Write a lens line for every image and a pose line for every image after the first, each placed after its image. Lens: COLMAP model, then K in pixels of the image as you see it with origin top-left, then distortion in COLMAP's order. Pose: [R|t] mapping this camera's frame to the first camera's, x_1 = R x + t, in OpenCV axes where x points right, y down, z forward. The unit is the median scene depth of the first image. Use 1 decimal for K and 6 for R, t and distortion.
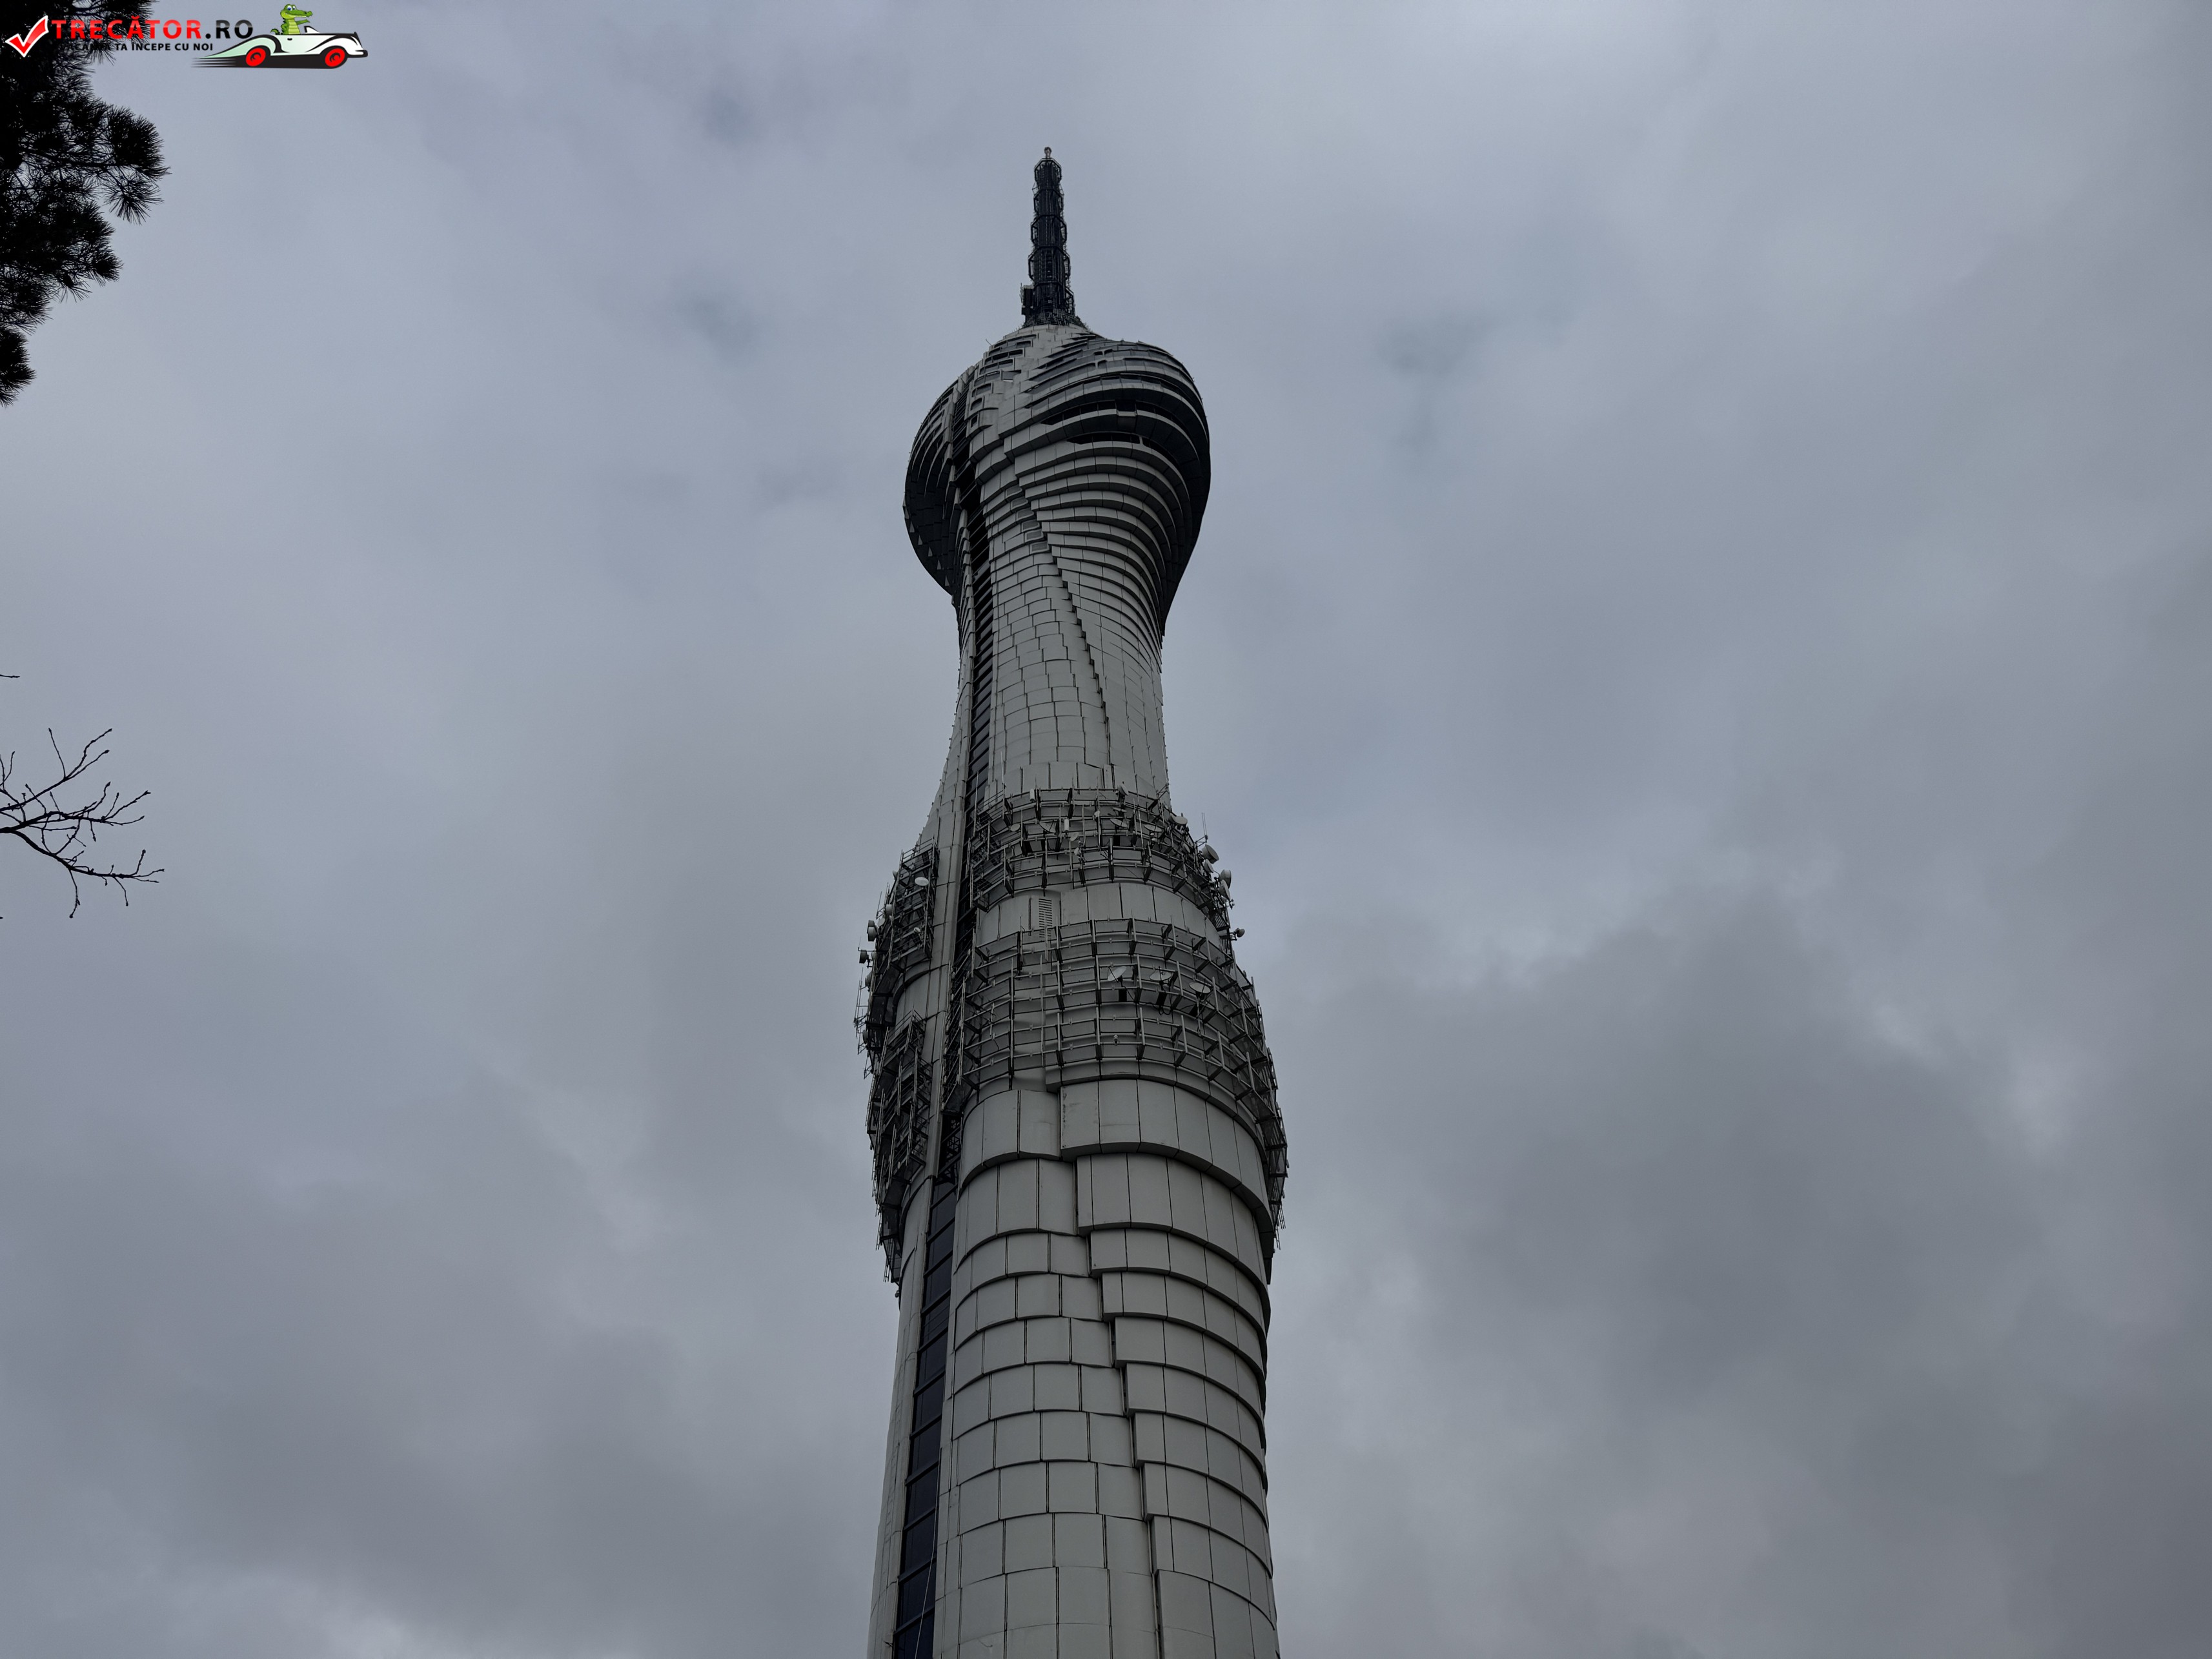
lens RADIAL K [[1543.0, 0, 1095.0], [0, 1543.0, 826.0], [0, 0, 1]] dist [0.086733, -0.096920]
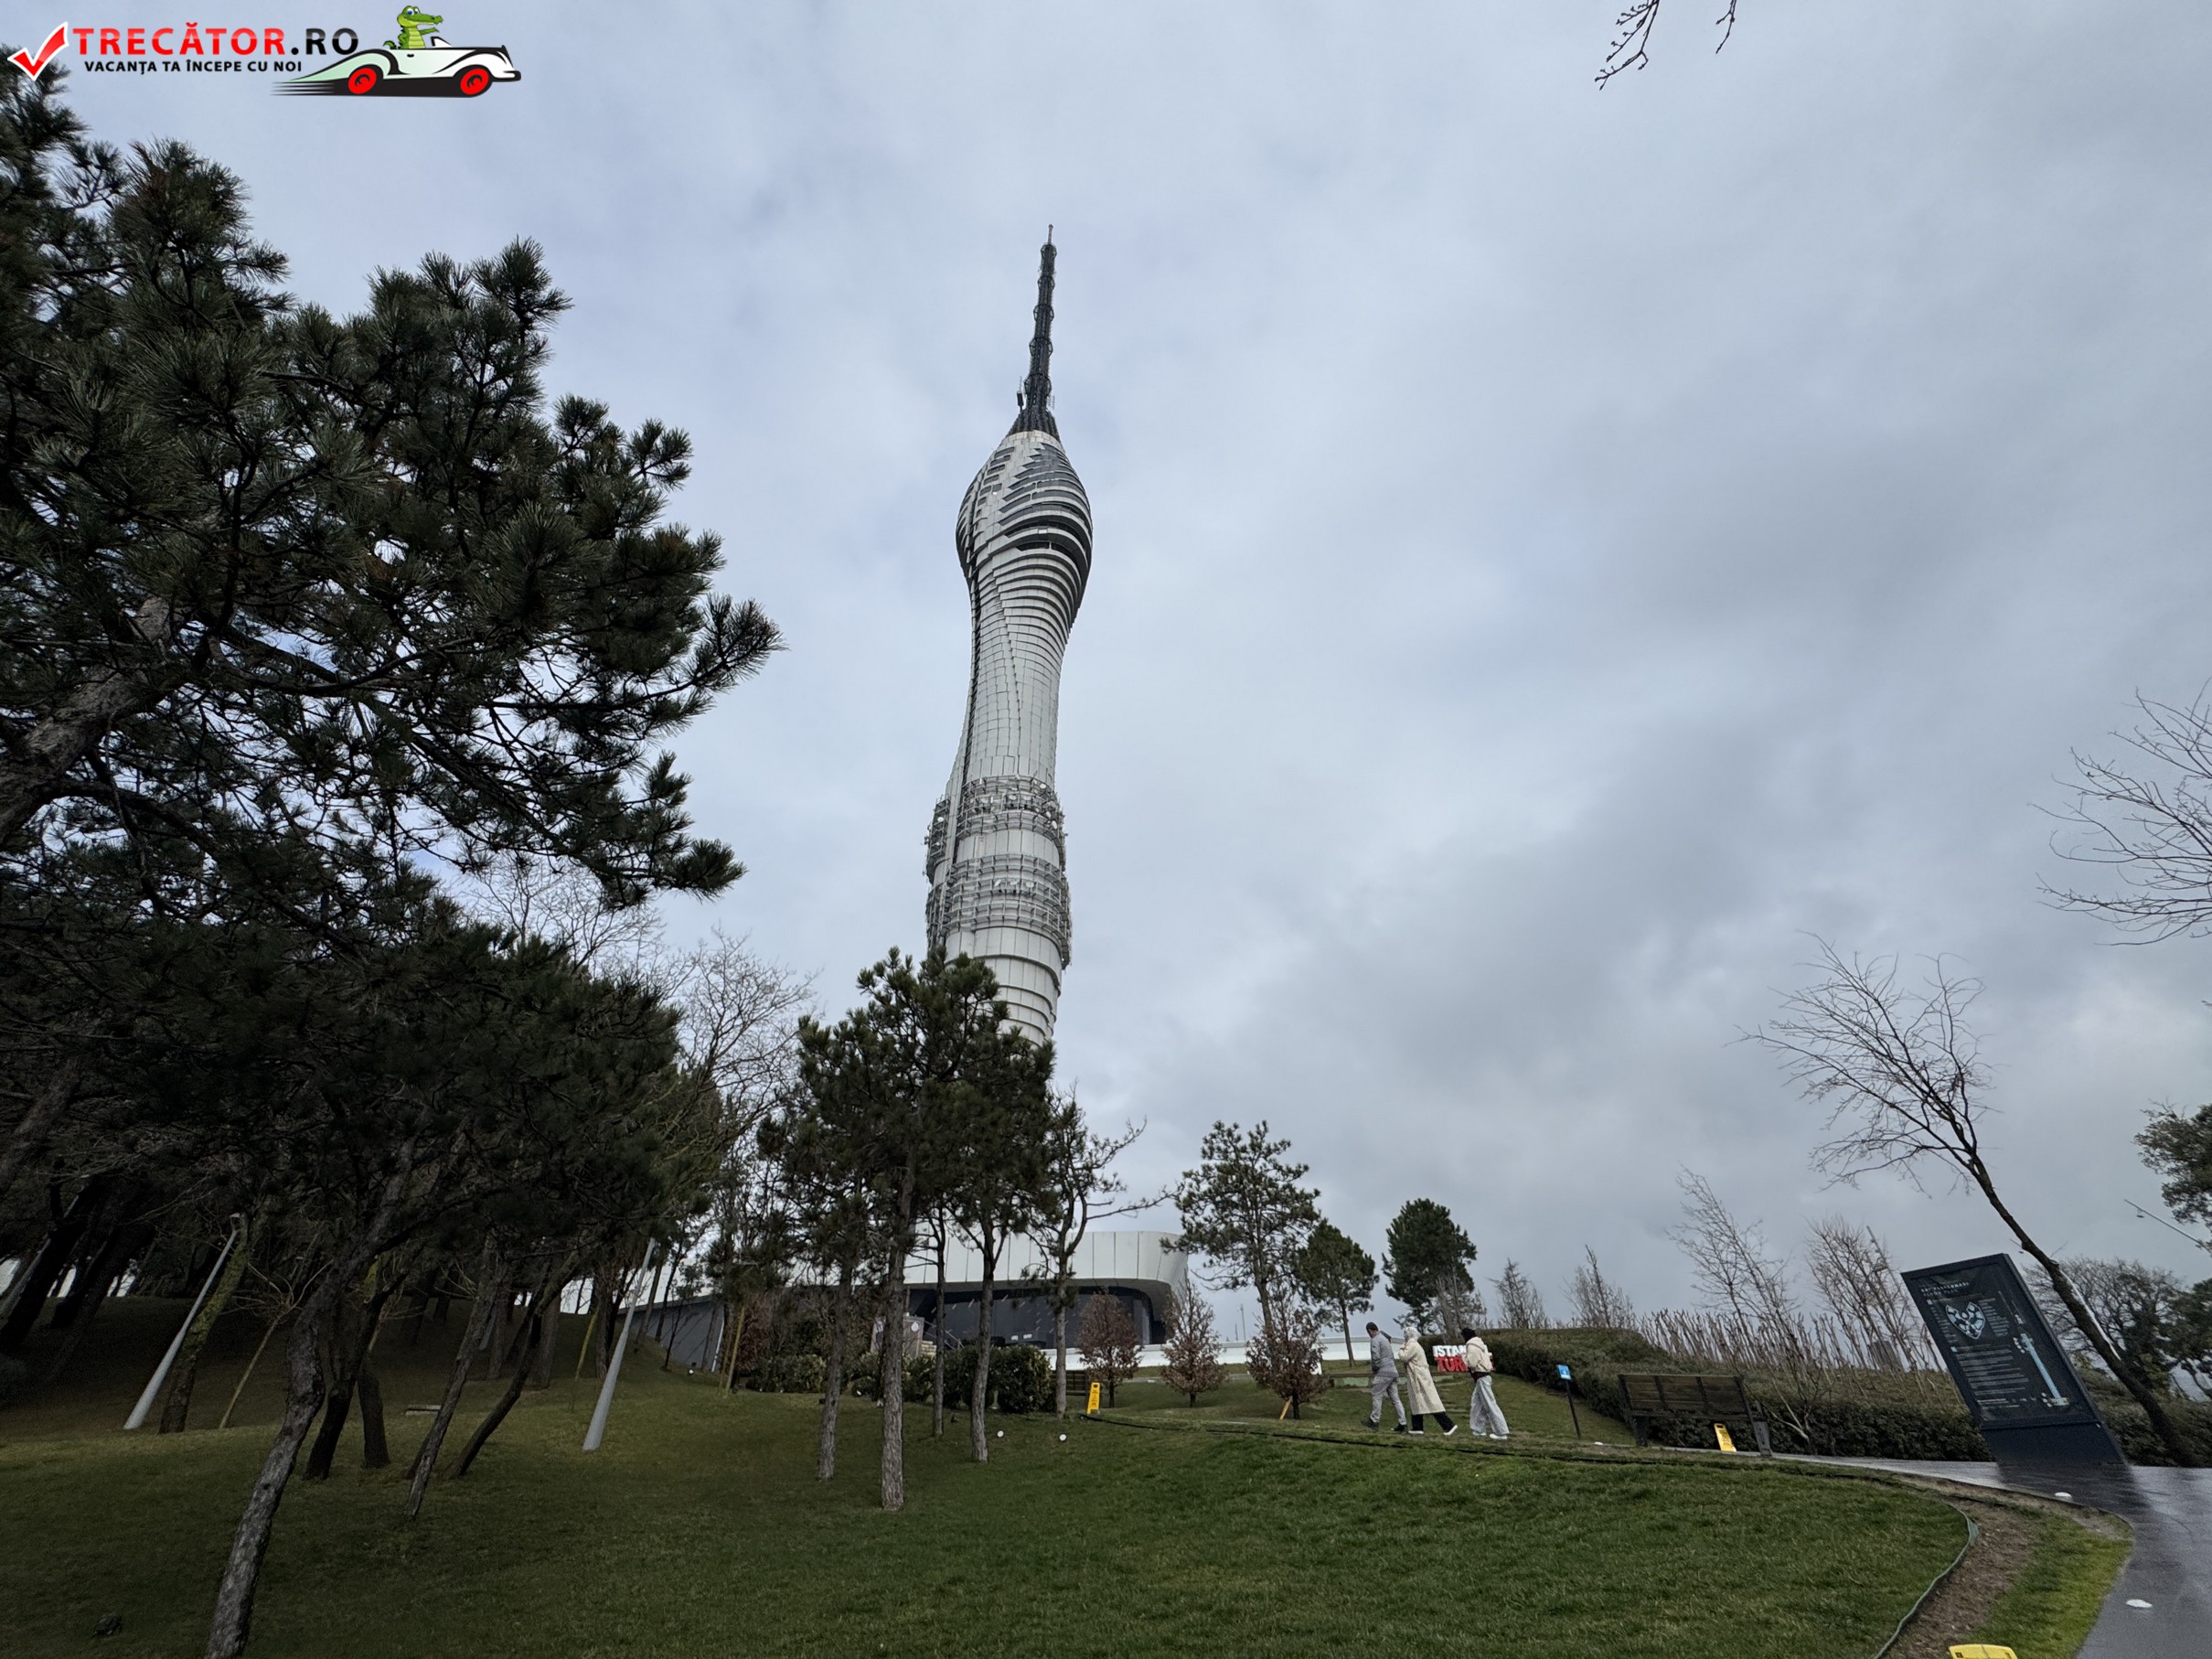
lens RADIAL K [[876.0, 0, 1106.1], [0, 876.0, 824.6], [0, 0, 1]] dist [-0.004371, 0.001688]
pose [[0.994235, -0.049091, -0.095325, 0.342483], [0.077374, 0.943949, 0.320894, -0.463005], [0.074229, -0.326419, 0.942306, -0.386225]]
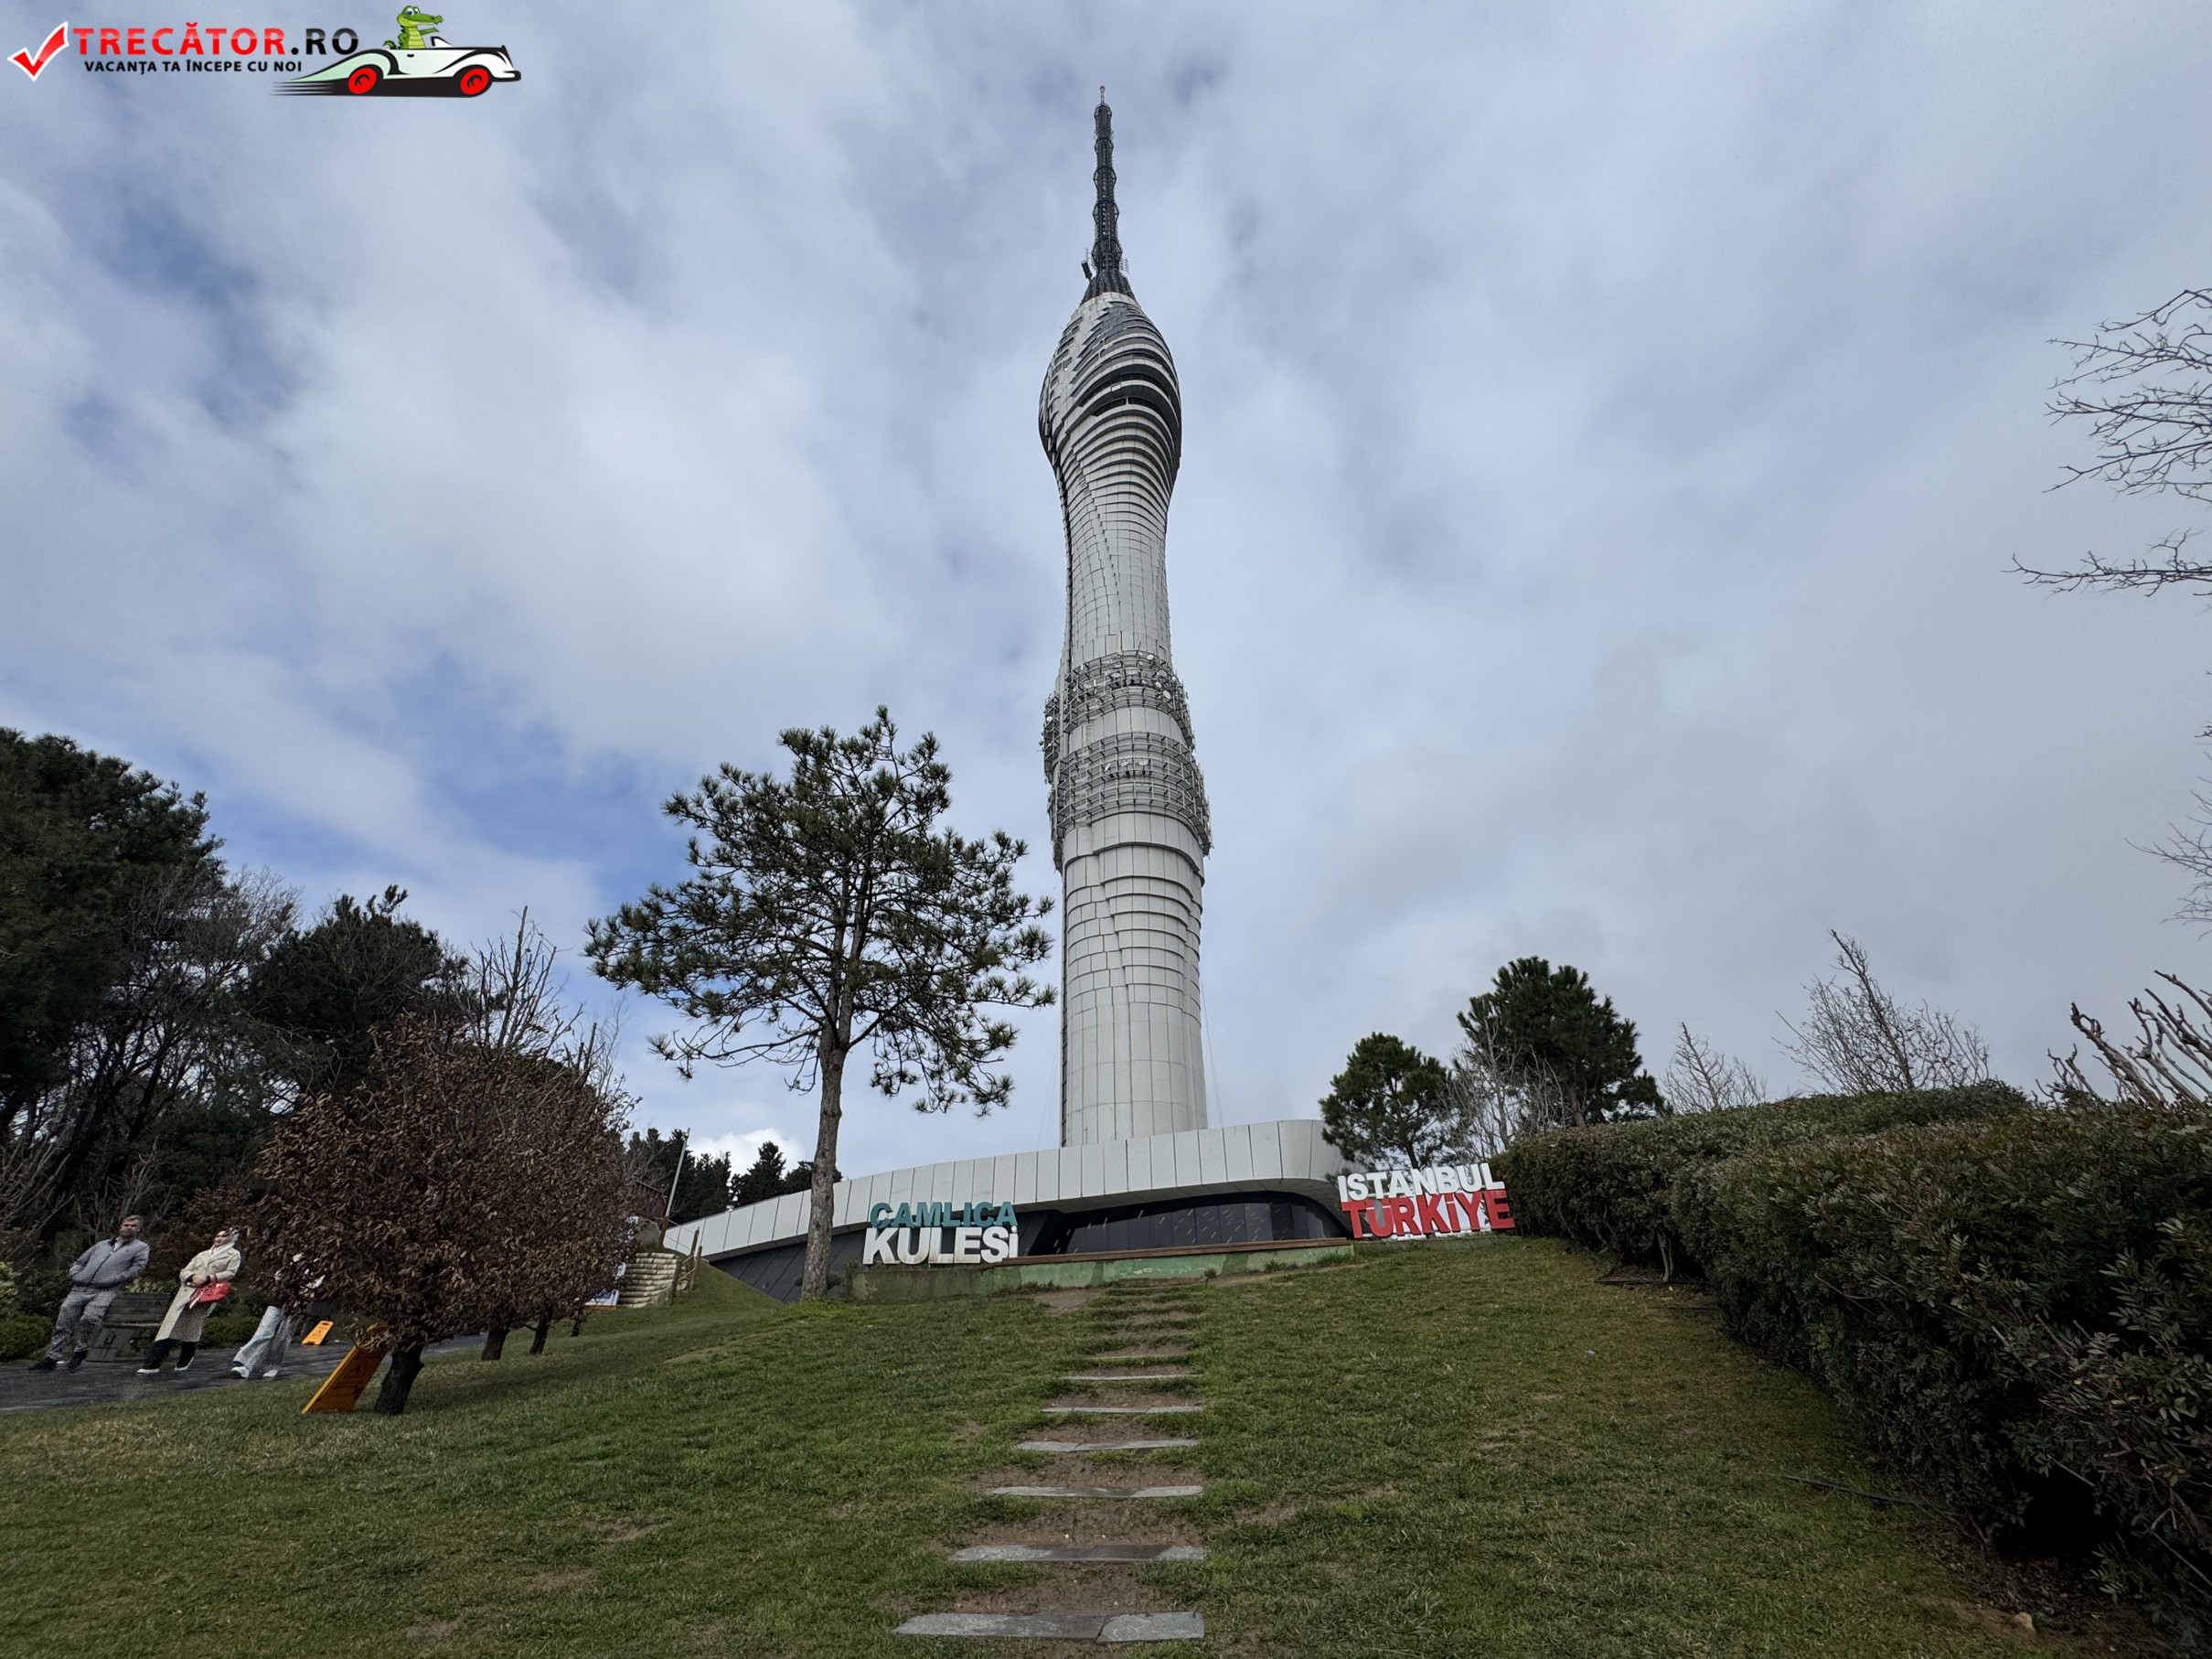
lens RADIAL K [[876.0, 0, 1104.7], [0, 876.0, 828.4], [0, 0, 1]] dist [-0.004371, 0.001688]
pose [[0.913315, -0.213694, -0.346685, 0.446060], [0.331445, 0.884677, 0.327857, -0.258931], [0.236644, -0.414344, 0.878817, -0.228137]]
